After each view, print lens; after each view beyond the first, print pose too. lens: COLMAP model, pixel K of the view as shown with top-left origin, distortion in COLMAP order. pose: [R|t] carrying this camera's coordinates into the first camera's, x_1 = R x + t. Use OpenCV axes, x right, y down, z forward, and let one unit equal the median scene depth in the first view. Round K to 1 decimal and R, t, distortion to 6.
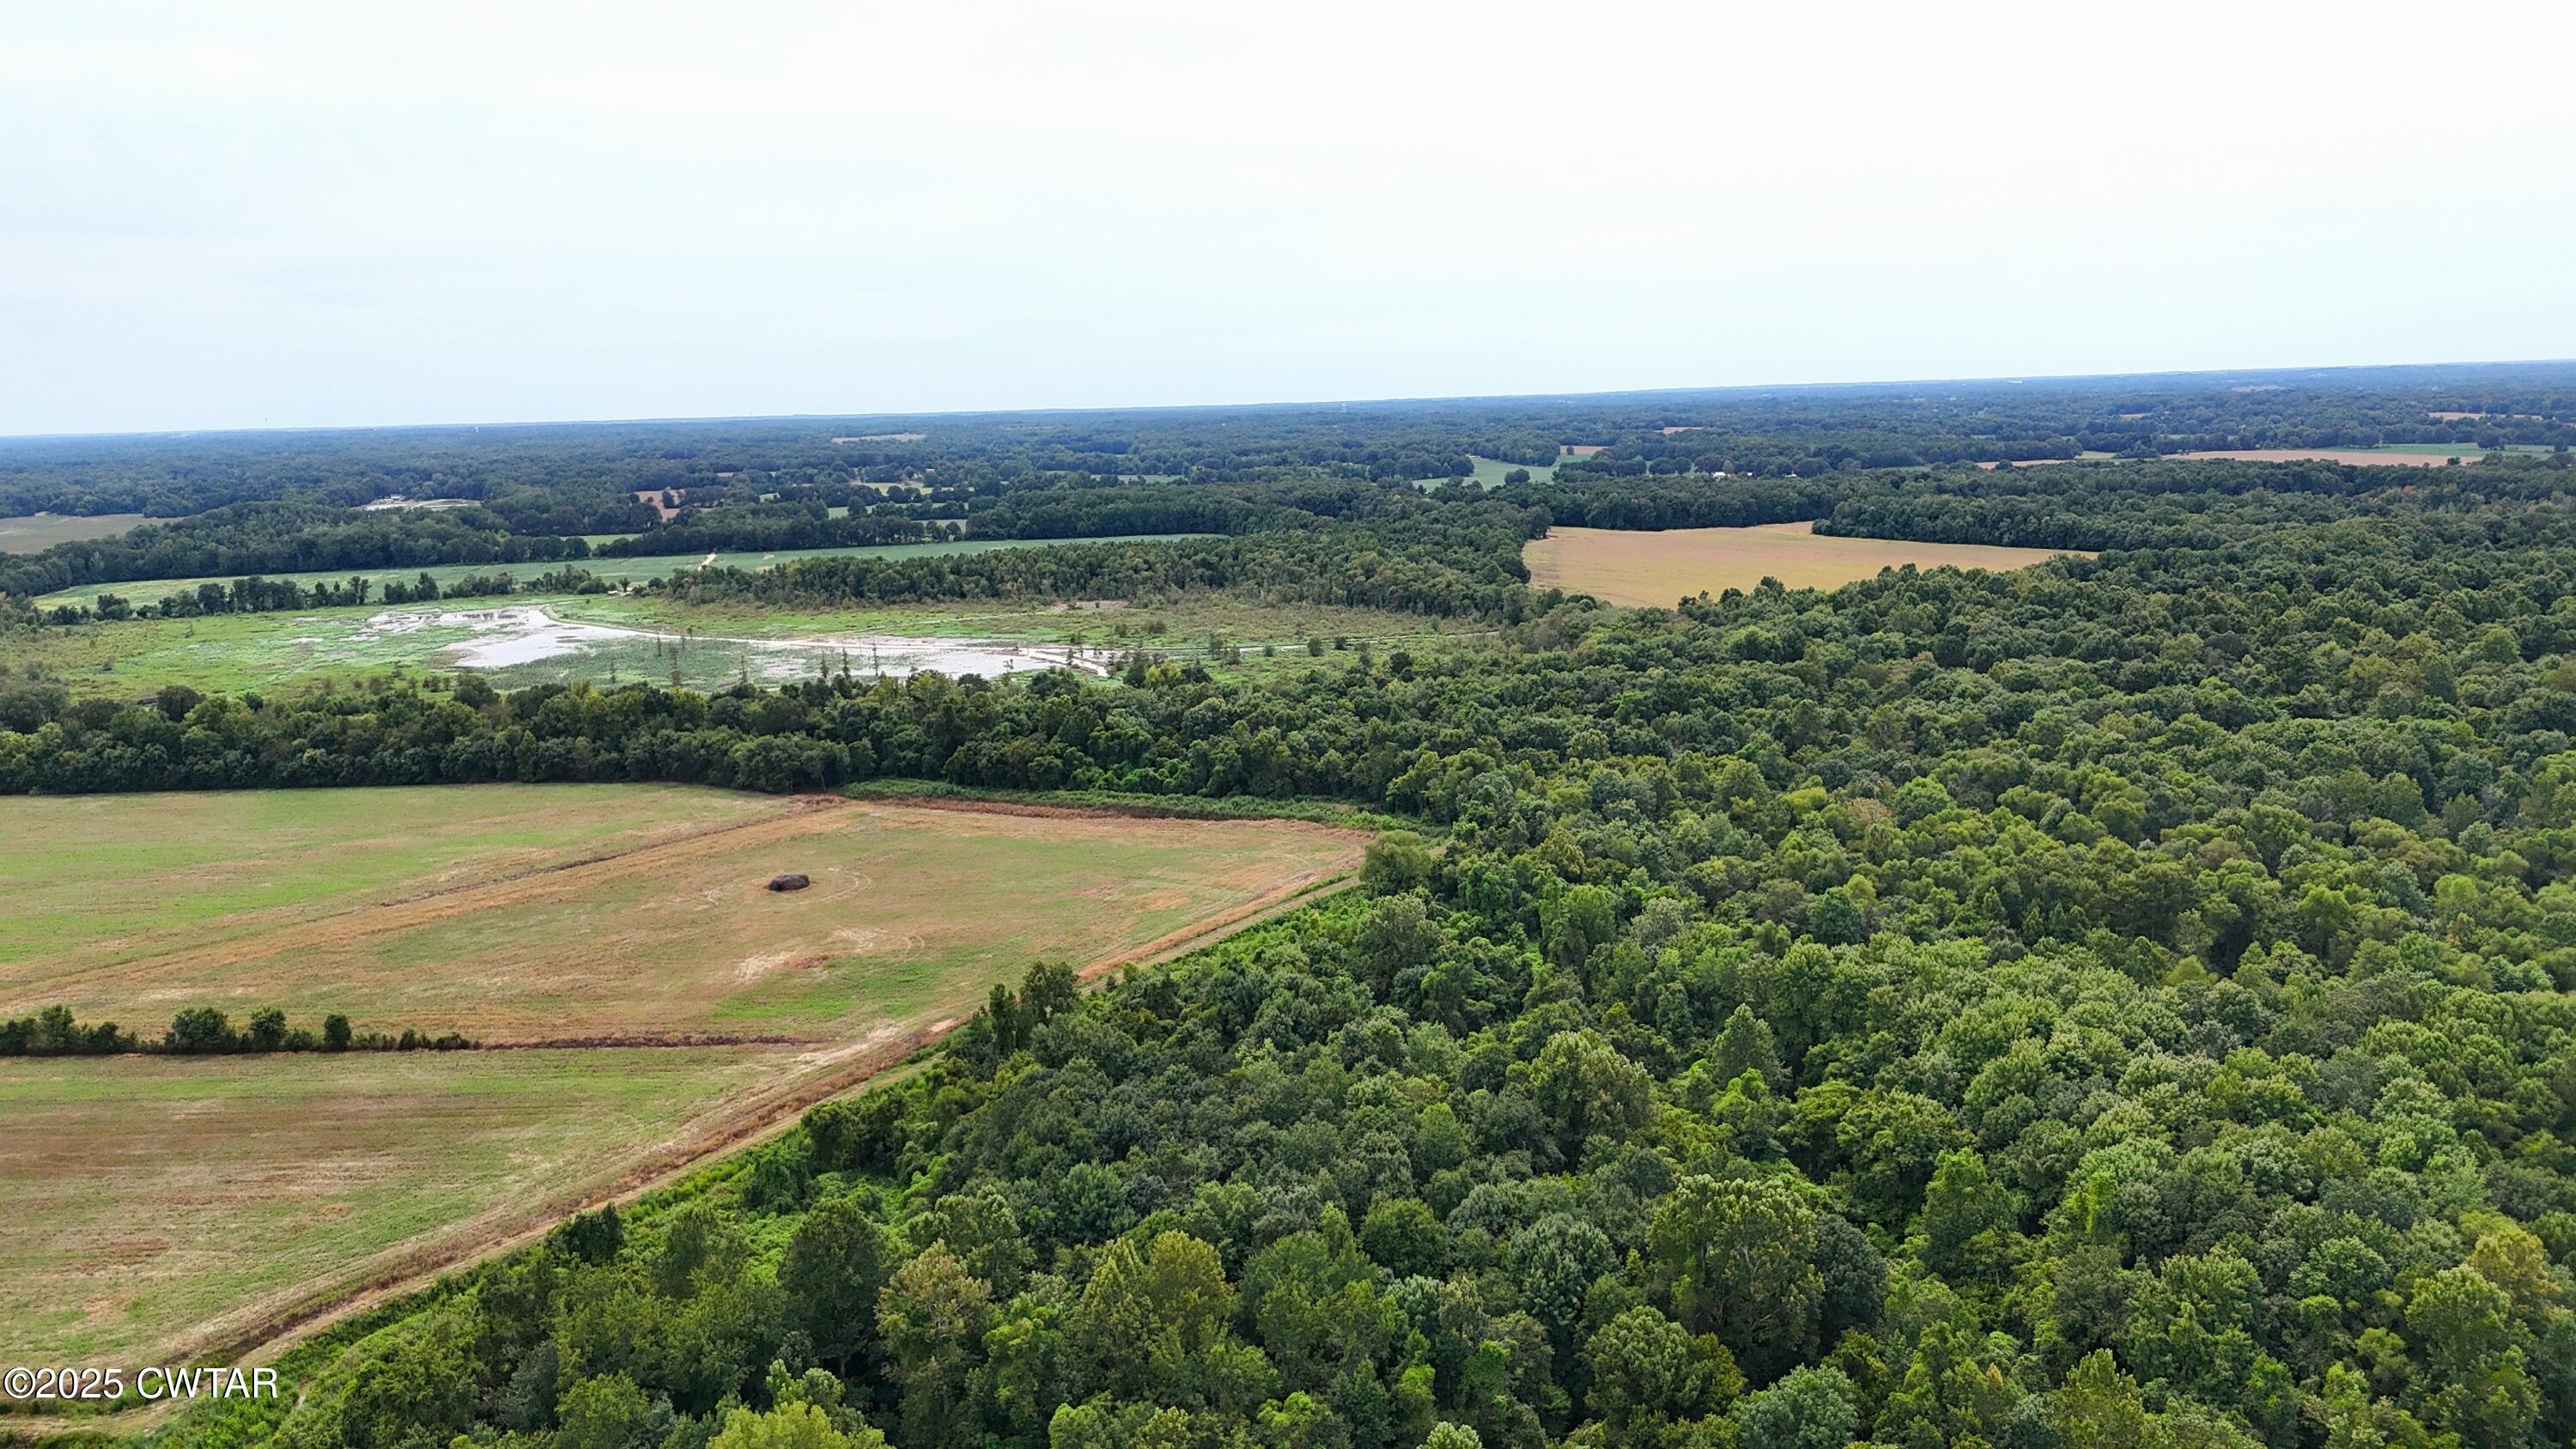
lens RADIAL K [[1893.5, 0, 1289.6], [0, 1893.5, 723.4], [0, 0, 1]] dist [0.079968, -0.077641]
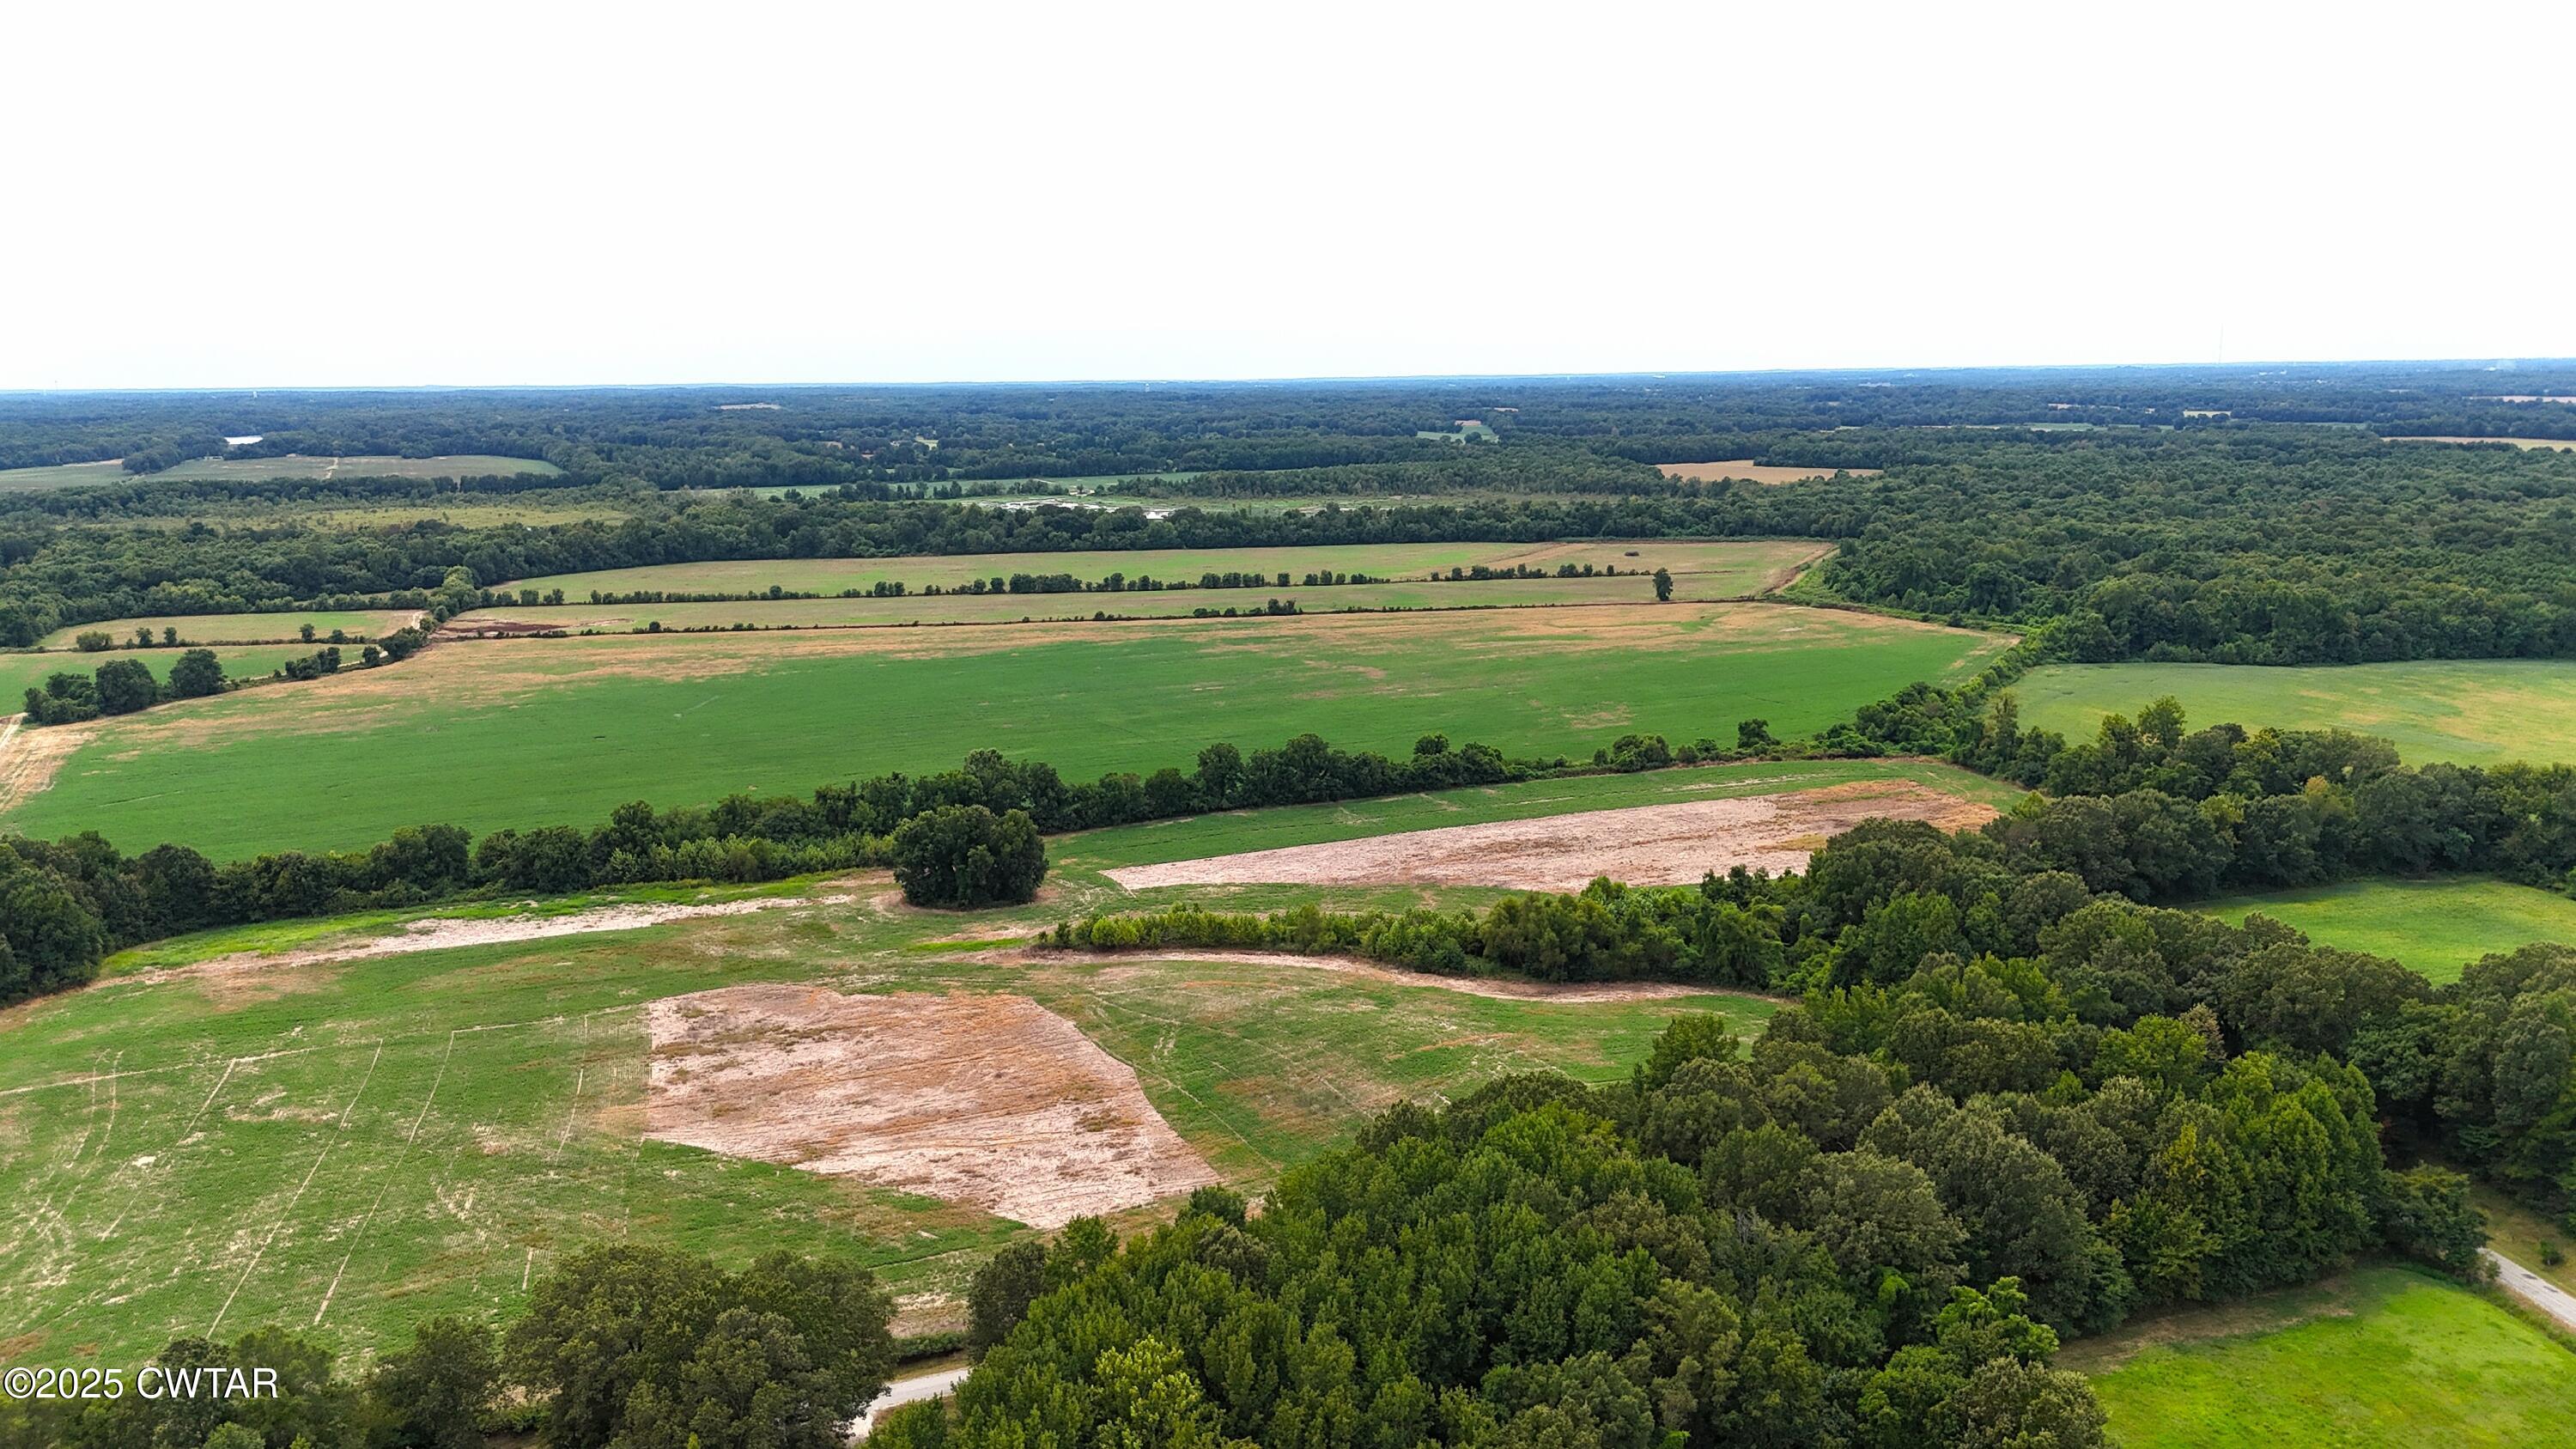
lens RADIAL K [[1893.5, 0, 1302.8], [0, 1893.5, 729.5], [0, 0, 1]] dist [0.079968, -0.077641]
pose [[0.980737, -0.017241, 0.194571, -0.999177], [0.015151, 0.999810, 0.012229, 0.233714], [-0.194745, -0.009045, 0.980812, -1.243541]]
